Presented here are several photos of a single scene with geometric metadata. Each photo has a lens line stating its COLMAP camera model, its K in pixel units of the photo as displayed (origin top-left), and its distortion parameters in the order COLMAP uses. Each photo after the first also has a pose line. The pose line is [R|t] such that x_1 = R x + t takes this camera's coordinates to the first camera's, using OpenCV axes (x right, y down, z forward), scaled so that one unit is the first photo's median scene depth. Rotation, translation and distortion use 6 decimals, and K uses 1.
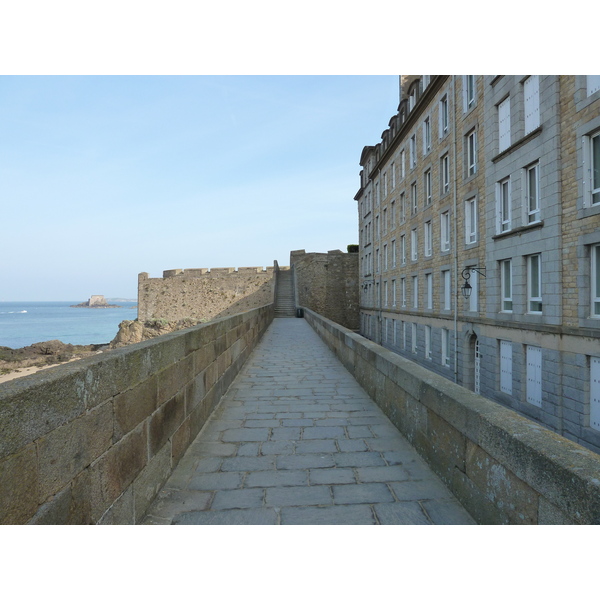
lens RADIAL K [[446.0, 0, 301.3], [0, 446.0, 298.5], [0, 0, 1]] dist [-0.030759, 0.001595]
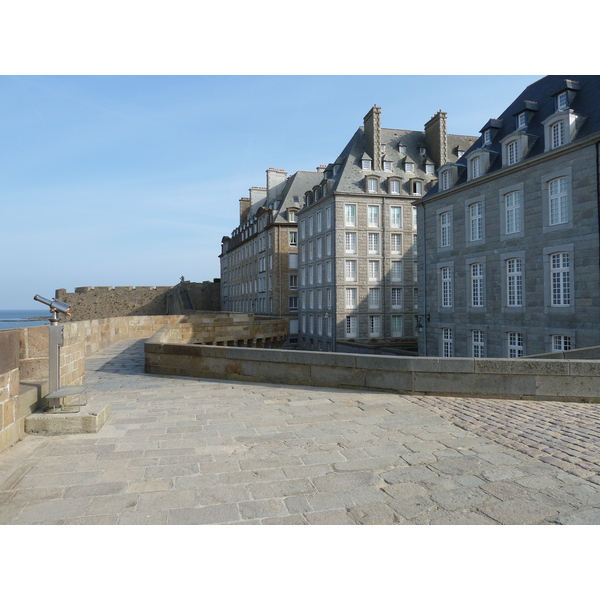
lens RADIAL K [[446.0, 0, 301.3], [0, 446.0, 300.3], [0, 0, 1]] dist [-0.030759, 0.001595]
pose [[0.948842, 0.002365, 0.315743, -0.090040], [0.002020, 0.999906, -0.013558, -0.003253], [-0.315745, 0.013502, 0.948748, -0.573980]]
